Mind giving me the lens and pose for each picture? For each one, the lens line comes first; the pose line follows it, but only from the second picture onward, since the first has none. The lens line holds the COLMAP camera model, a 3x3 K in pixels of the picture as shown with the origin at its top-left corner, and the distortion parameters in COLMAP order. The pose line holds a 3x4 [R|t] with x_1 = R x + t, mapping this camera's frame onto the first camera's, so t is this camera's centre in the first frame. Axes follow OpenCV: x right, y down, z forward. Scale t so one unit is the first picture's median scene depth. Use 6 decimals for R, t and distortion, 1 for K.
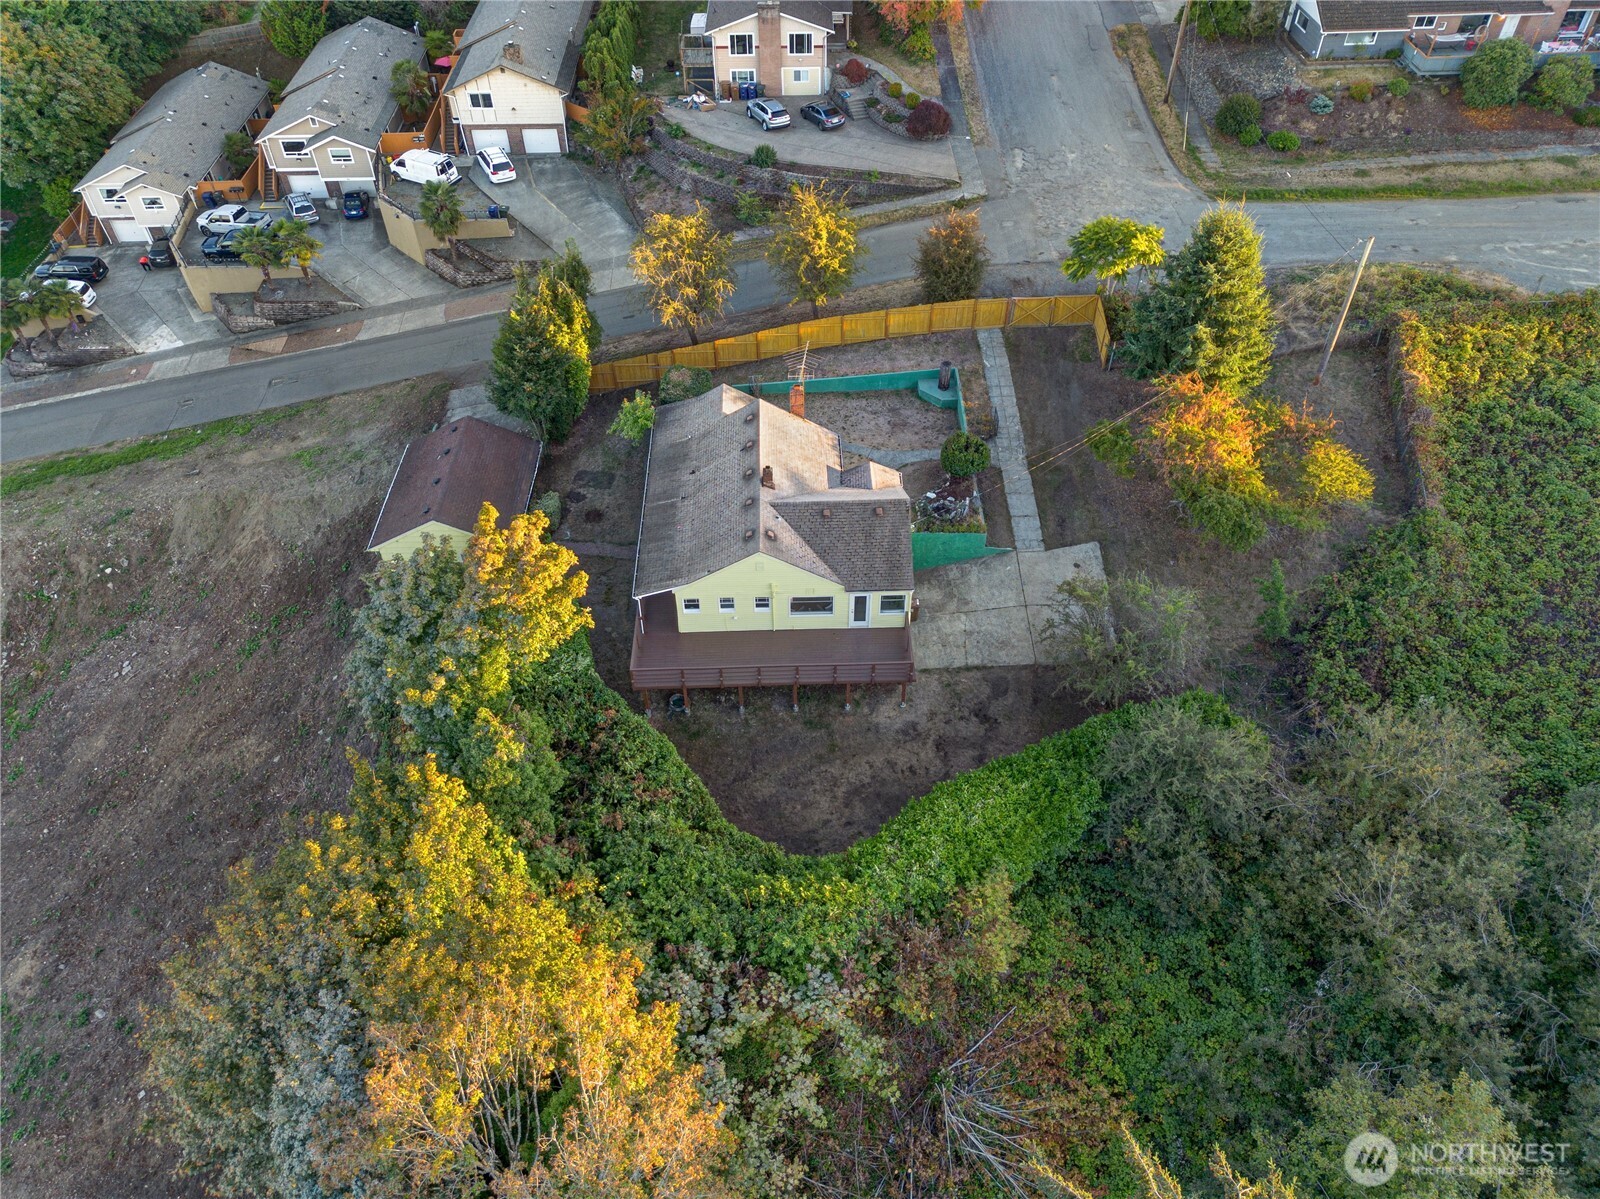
lens RADIAL K [[1137.8, 0, 796.3], [0, 1137.8, 605.1], [0, 0, 1]] dist [0.054230, -0.036286]
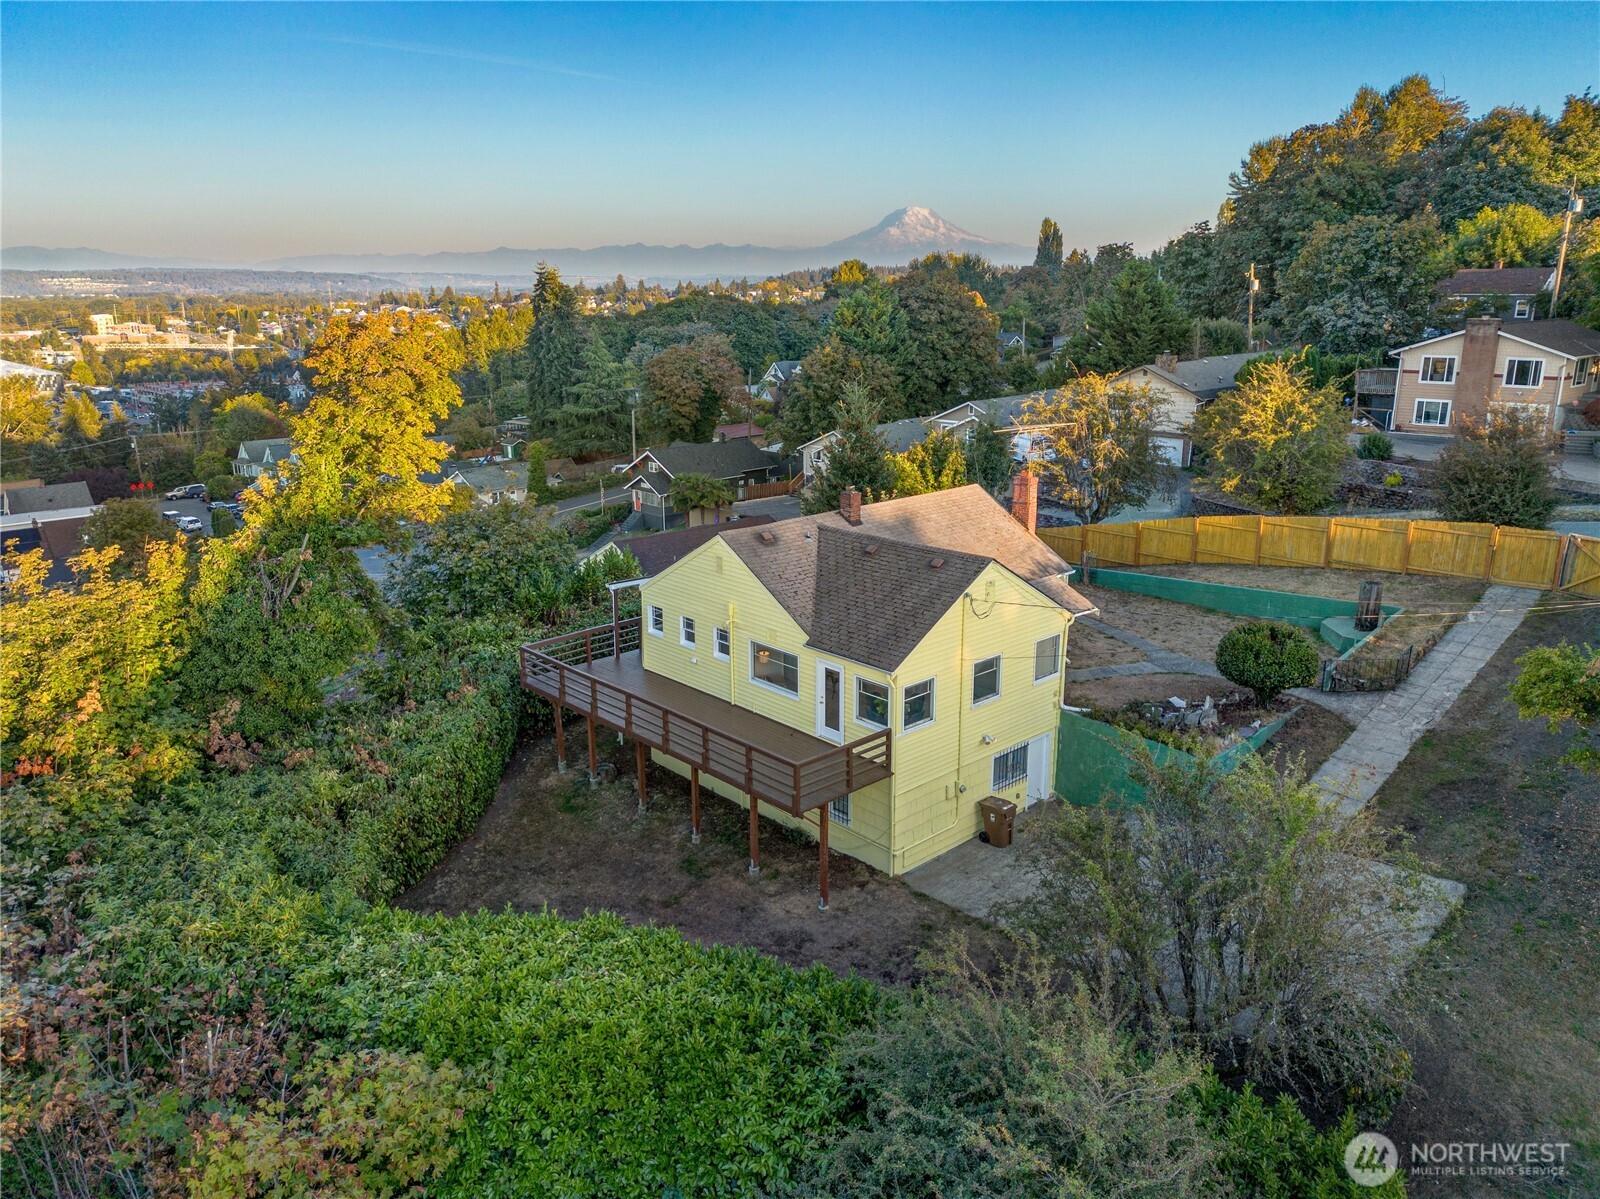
lens RADIAL K [[1137.8, 0, 798.1], [0, 1137.8, 591.3], [0, 0, 1]] dist [0.054230, -0.036286]
pose [[0.661553, 0.198870, -0.723048, 0.432309], [-0.528521, 0.807664, -0.261427, 0.113930], [0.531990, 0.555093, 0.639420, 0.579815]]
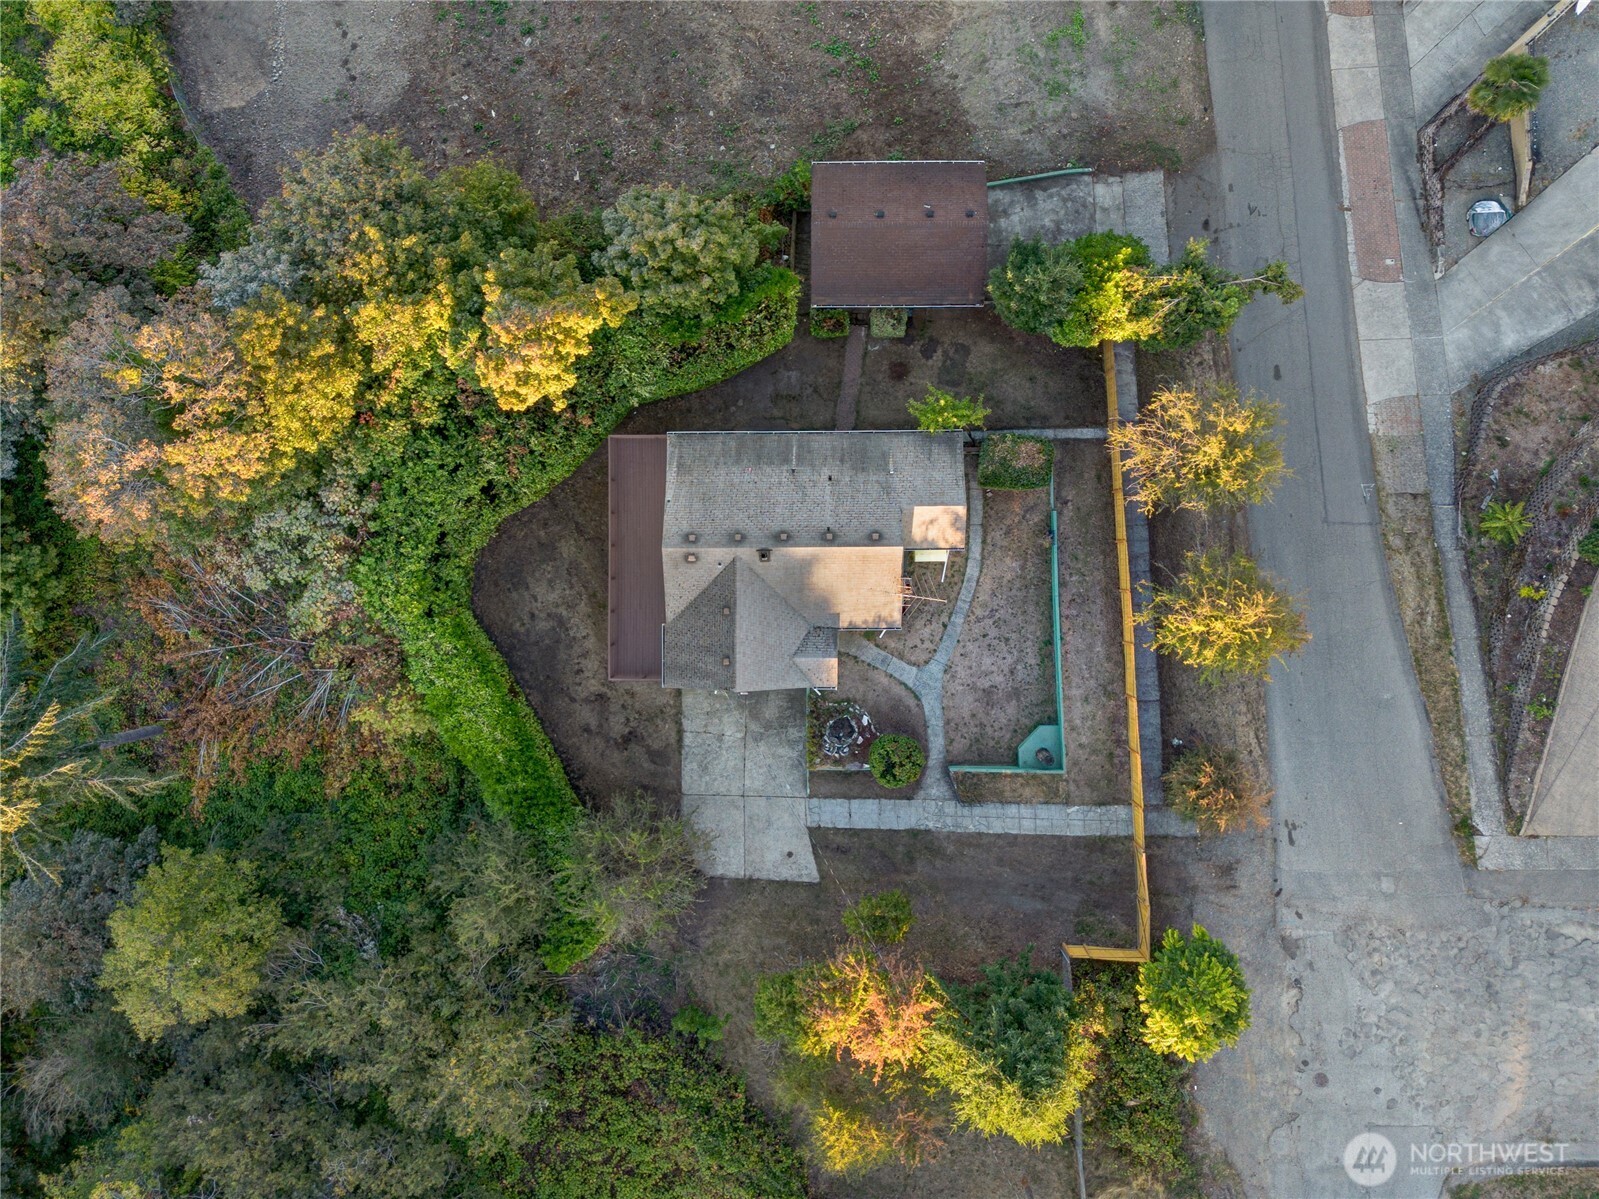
lens RADIAL K [[1137.1, 0, 785.2], [0, 1137.1, 534.5], [0, 0, 1]] dist [0.054230, -0.036286]
pose [[-0.014506, 0.999880, -0.005509, -0.038005], [-0.695189, -0.006125, 0.718801, -0.832990], [0.718680, 0.014257, 0.695194, 0.307527]]
